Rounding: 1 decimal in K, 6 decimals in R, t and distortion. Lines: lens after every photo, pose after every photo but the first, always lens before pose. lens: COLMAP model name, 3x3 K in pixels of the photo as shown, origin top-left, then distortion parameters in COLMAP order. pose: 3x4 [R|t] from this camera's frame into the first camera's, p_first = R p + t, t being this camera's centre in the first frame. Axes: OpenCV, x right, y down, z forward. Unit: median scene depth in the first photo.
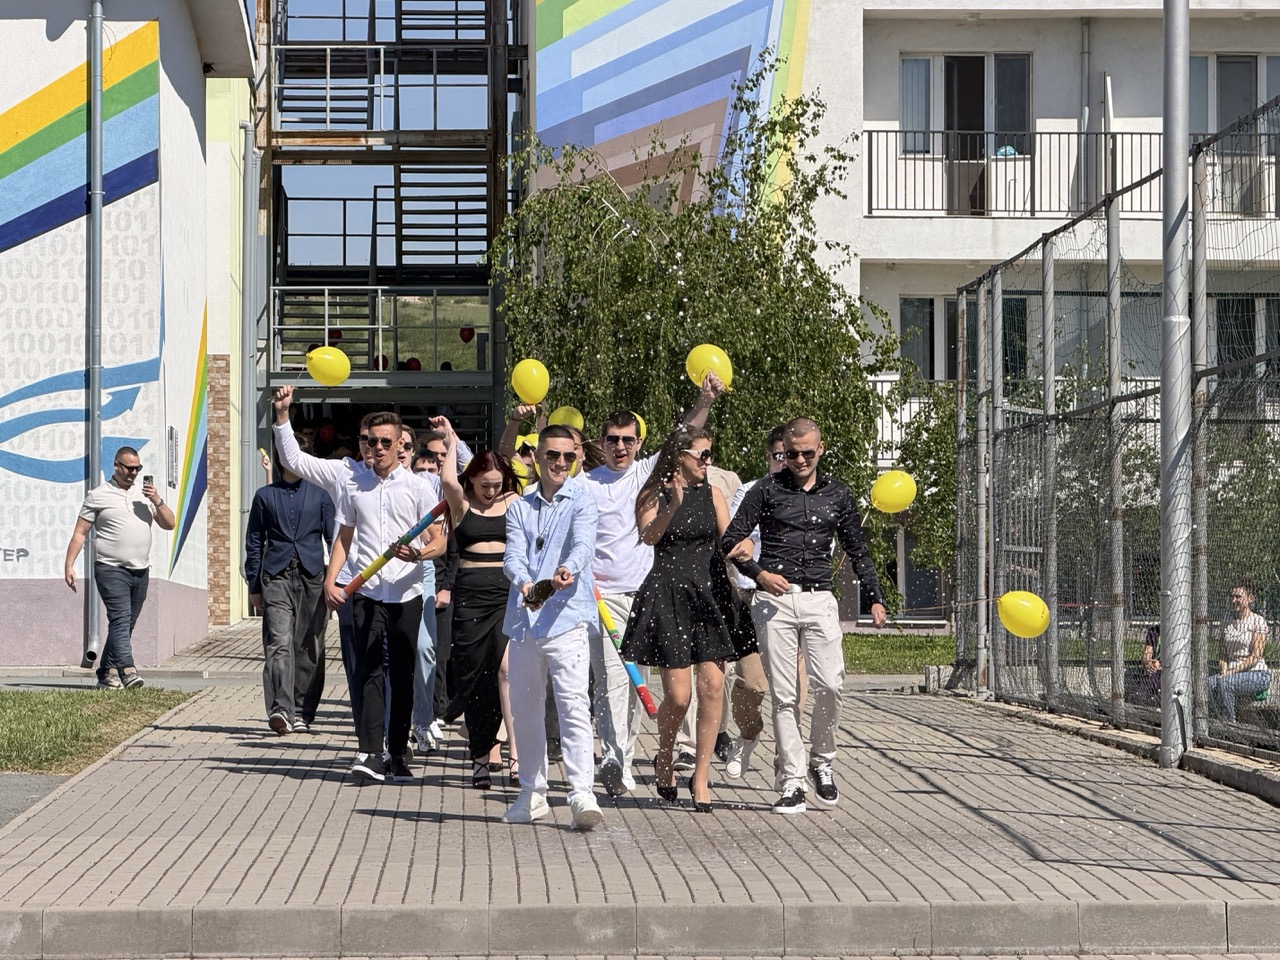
lens RADIAL K [[4903.7, 0, 624.6], [0, 4903.7, 408.8], [0, 0, 1]] dist [0.231609, 0.000000]
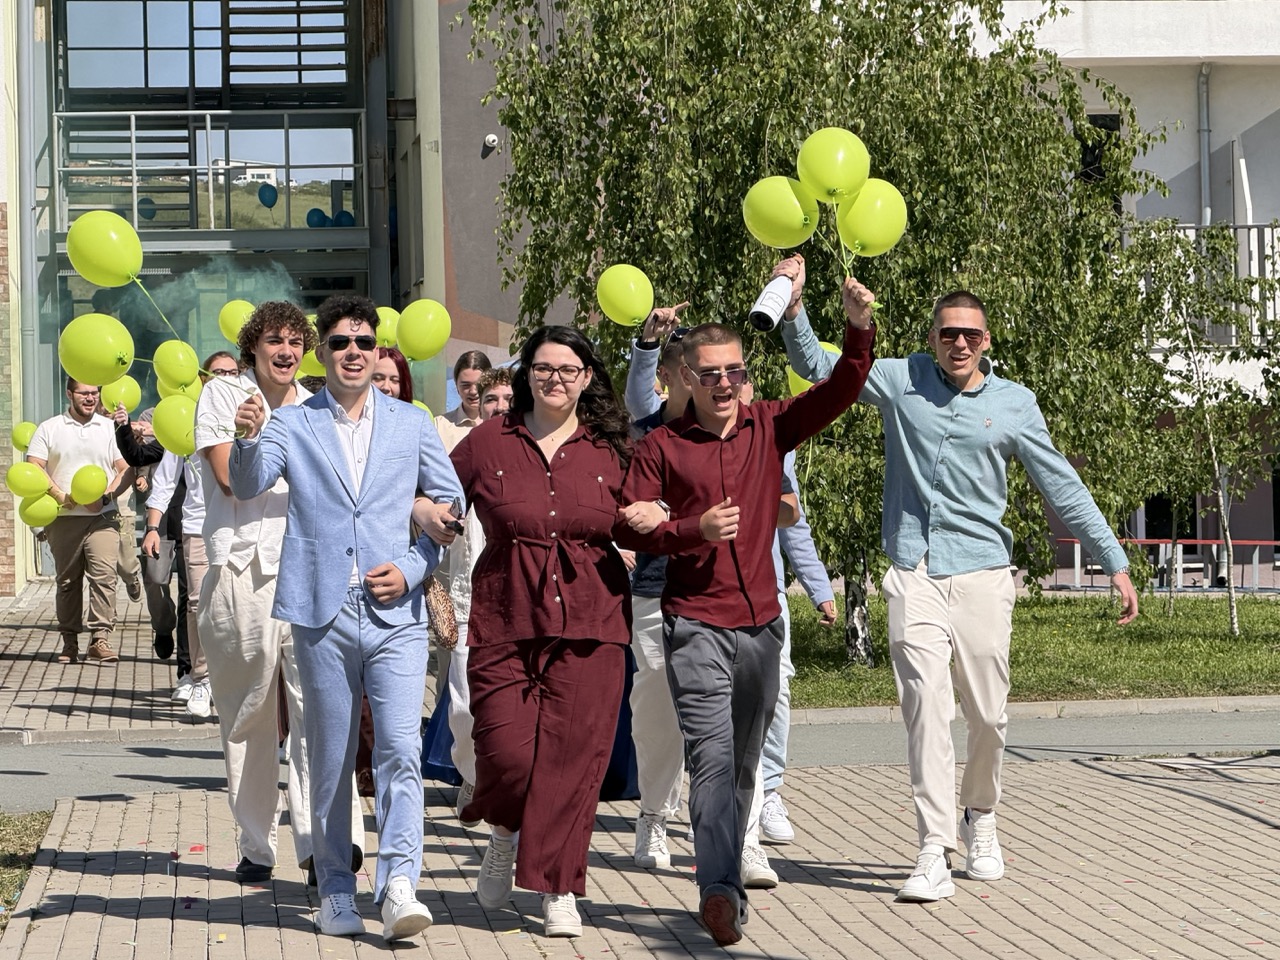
lens RADIAL K [[5050.0, 0, 634.9], [0, 5050.0, 478.0], [0, 0, 1]] dist [0.384225, 0.000000]
pose [[0.998335, -0.017081, 0.055098, -0.028461], [0.015117, 0.999242, 0.035878, 0.002741], [-0.055669, -0.034986, 0.997836, 0.248637]]
